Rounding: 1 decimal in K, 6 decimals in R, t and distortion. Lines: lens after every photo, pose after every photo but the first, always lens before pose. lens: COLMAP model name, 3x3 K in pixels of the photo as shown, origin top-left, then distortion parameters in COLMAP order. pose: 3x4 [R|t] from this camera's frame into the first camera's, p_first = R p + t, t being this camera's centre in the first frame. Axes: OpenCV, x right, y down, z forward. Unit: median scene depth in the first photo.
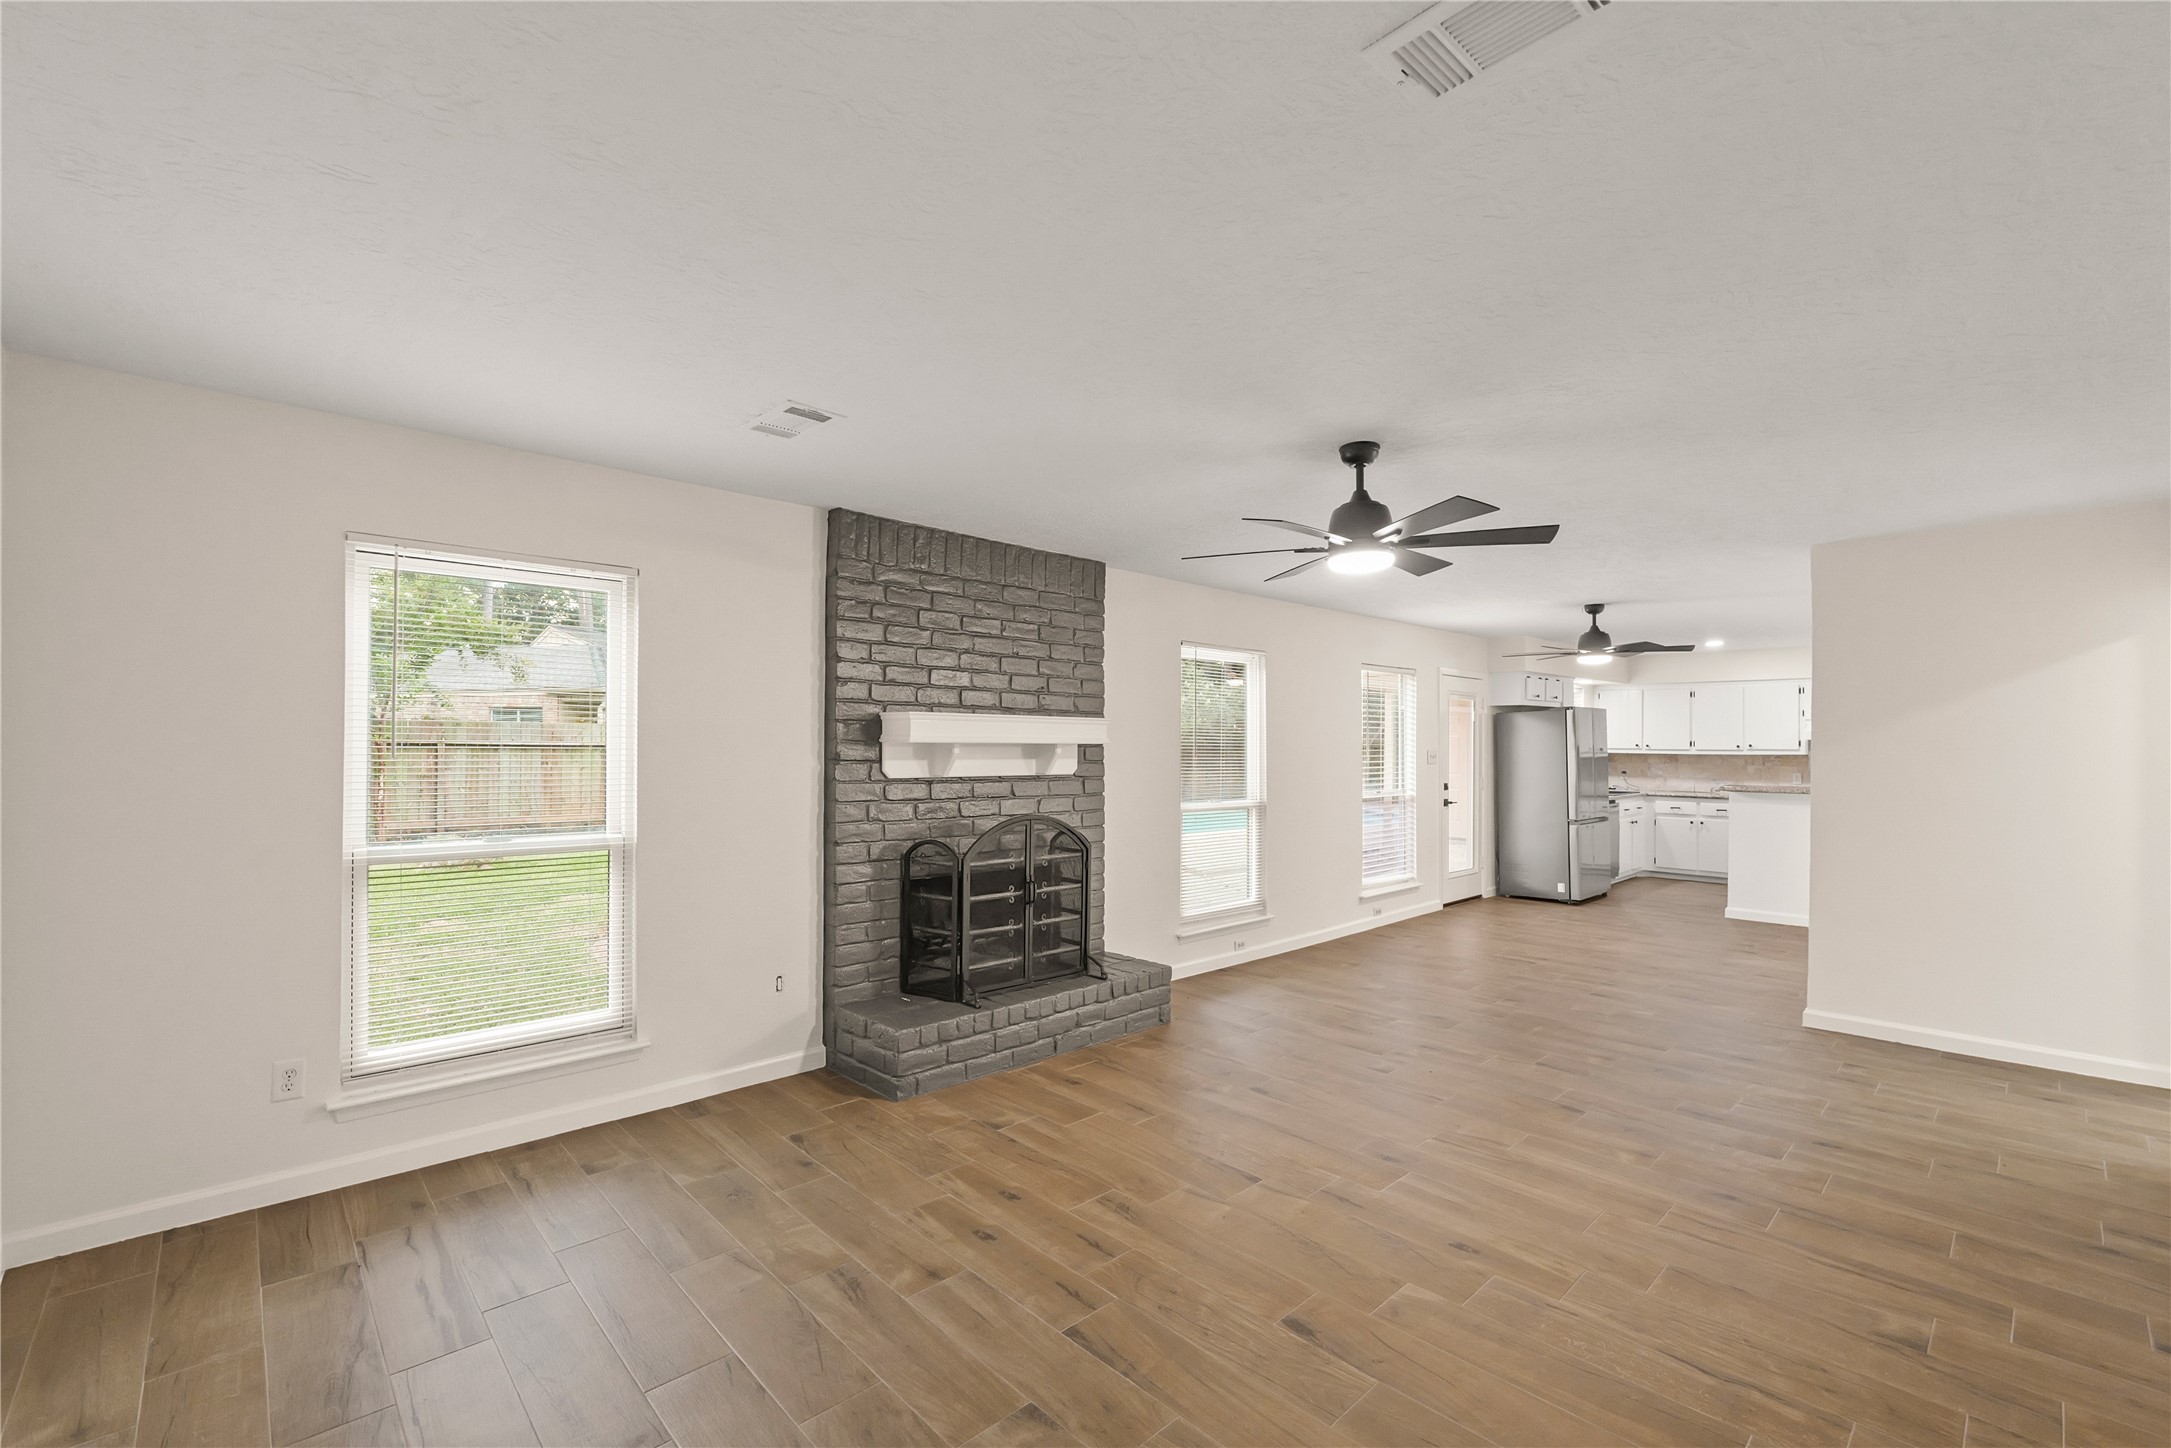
lens RADIAL K [[915.8, 0, 1082.9], [0, 915.8, 726.8], [0, 0, 1]] dist [-0.011291, 0.000798]
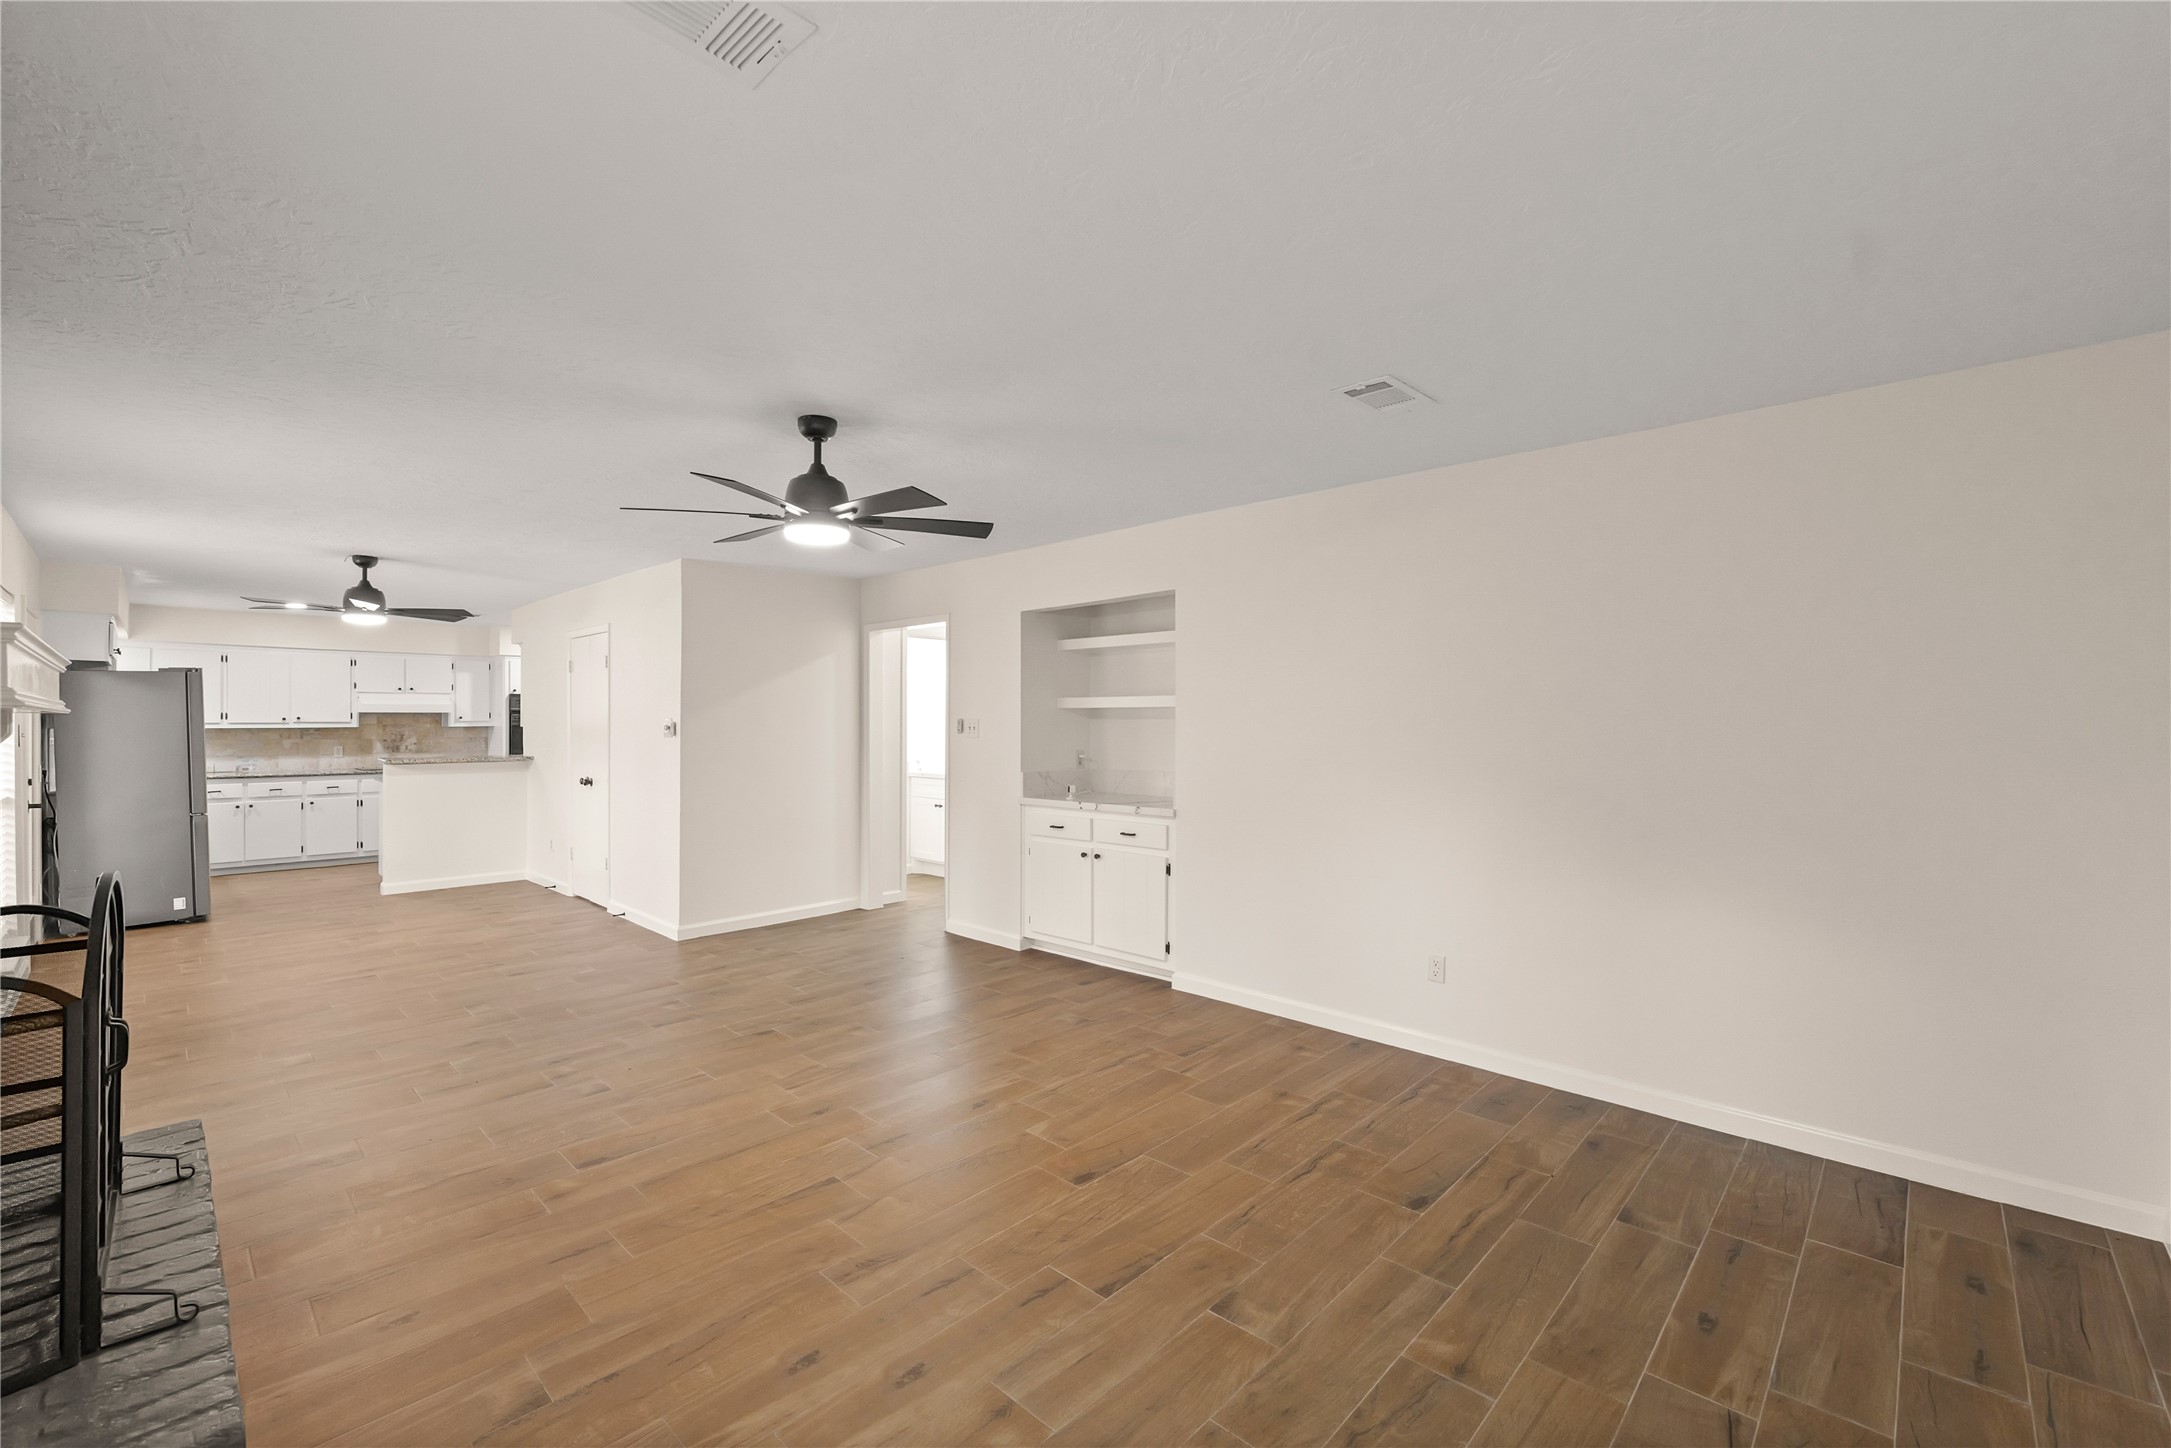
lens RADIAL K [[915.8, 0, 1082.9], [0, 915.8, 726.8], [0, 0, 1]] dist [-0.011291, 0.000798]
pose [[-0.065282, -0.008780, 0.997828, -0.733726], [-0.018942, 0.999792, 0.007558, 0.023274], [-0.997687, -0.018407, -0.065435, 0.798874]]
